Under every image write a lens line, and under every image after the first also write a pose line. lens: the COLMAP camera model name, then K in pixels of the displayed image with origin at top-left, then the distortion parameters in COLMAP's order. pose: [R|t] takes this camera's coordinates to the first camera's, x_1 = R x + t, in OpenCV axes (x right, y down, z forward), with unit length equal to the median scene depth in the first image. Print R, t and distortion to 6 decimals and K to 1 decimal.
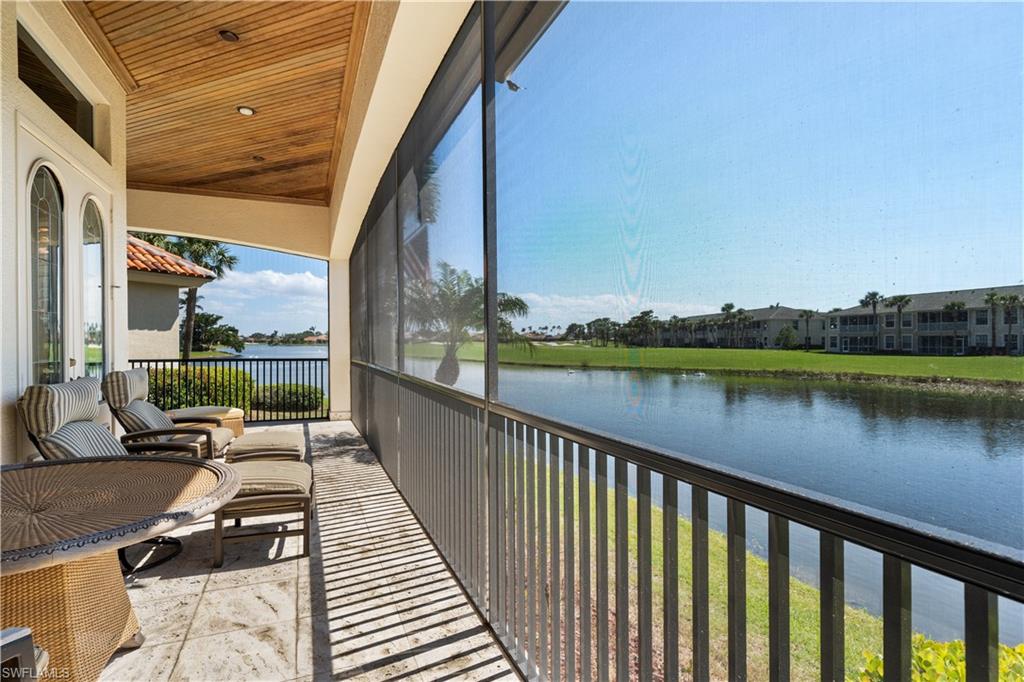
lens RADIAL K [[511.8, 0, 512.0], [0, 511.8, 341.0], [0, 0, 1]] dist [0.014276, -0.000121]
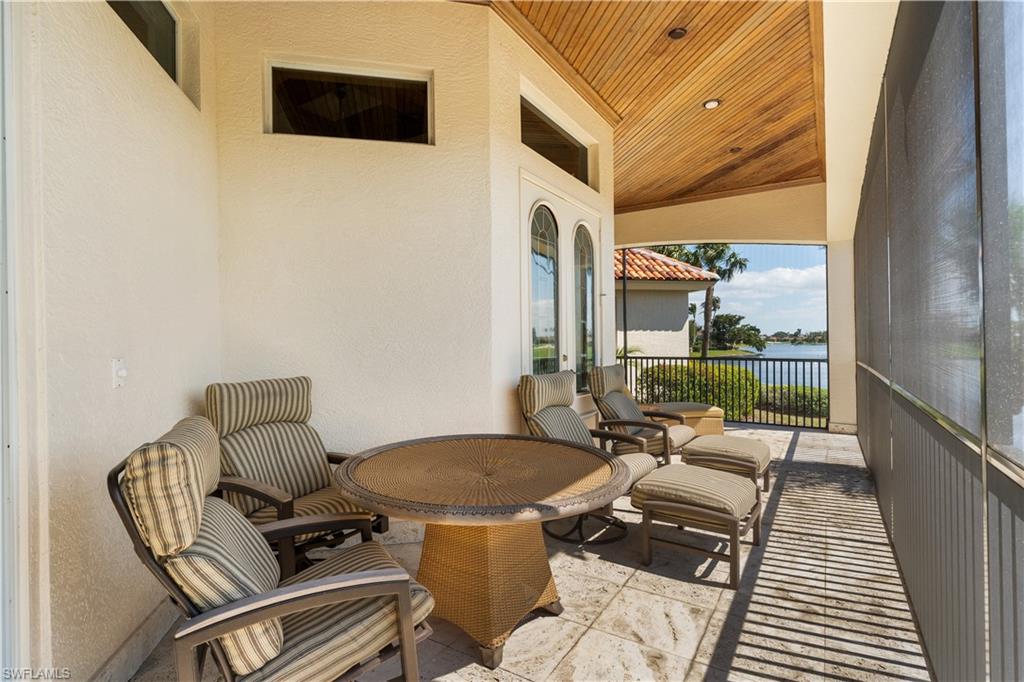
lens RADIAL K [[511.8, 0, 512.0], [0, 511.8, 341.0], [0, 0, 1]] dist [0.014276, -0.000121]
pose [[0.582193, -0.008478, -0.813006, 0.064461], [0.009655, 0.999947, -0.003514, 0.002884], [0.812993, -0.005804, 0.582245, 0.146539]]
